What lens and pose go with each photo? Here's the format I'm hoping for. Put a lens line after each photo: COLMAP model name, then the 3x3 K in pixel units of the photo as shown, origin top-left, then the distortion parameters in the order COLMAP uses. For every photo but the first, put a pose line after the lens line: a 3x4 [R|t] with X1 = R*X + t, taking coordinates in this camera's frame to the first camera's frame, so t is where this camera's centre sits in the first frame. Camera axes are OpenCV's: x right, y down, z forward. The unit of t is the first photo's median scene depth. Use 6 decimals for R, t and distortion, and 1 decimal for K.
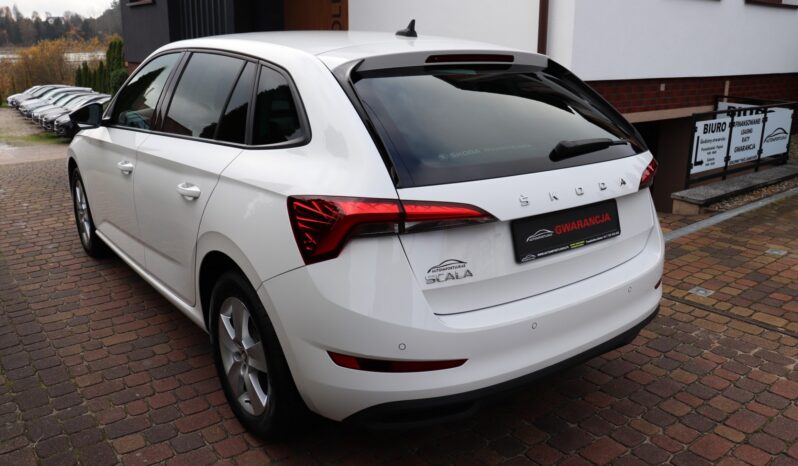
lens RADIAL K [[653.6, 0, 397.6], [0, 653.6, 235.2], [0, 0, 1]] dist [-0.176088, 0.125852]
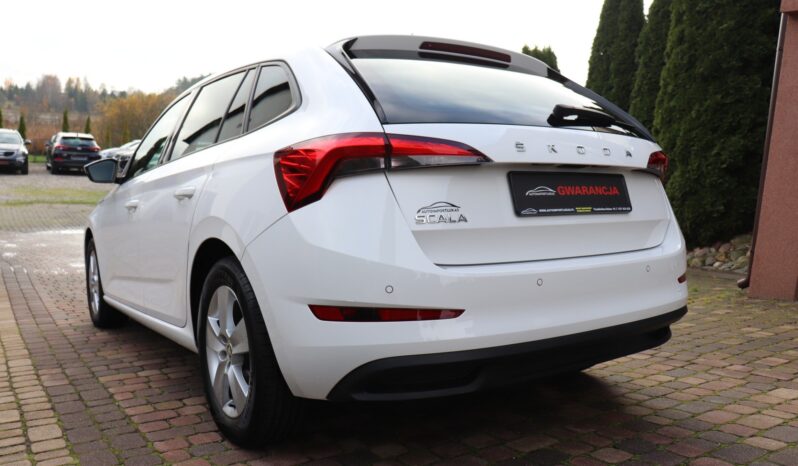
lens RADIAL K [[653.6, 0, 395.7], [0, 653.6, 232.8], [0, 0, 1]] dist [-0.176088, 0.125852]
pose [[0.998469, -0.021356, -0.051019, 0.055684], [0.008401, 0.970300, -0.241759, 0.276015], [0.054667, 0.240960, 0.968994, 0.094382]]
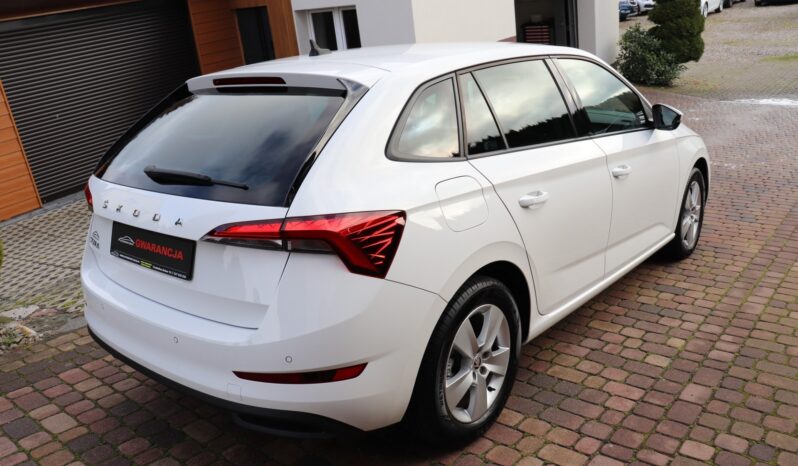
lens RADIAL K [[653.6, 0, 389.0], [0, 653.6, 226.9], [0, 0, 1]] dist [-0.176088, 0.125852]
pose [[0.225824, 0.240330, -0.944058, 1.367418], [-0.230320, 0.954788, 0.187968, -0.338237], [0.946550, 0.174988, 0.270967, 1.108255]]
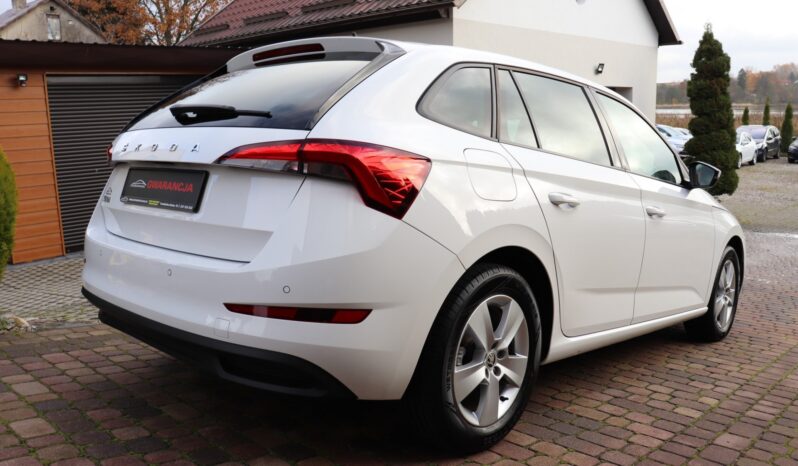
lens RADIAL K [[653.6, 0, 388.6], [0, 653.6, 223.9], [0, 0, 1]] dist [-0.176088, 0.125852]
pose [[0.170862, 0.069293, -0.982855, 1.354482], [-0.334231, 0.942454, 0.008341, -0.086756], [0.926874, 0.327075, 0.184190, 1.194121]]
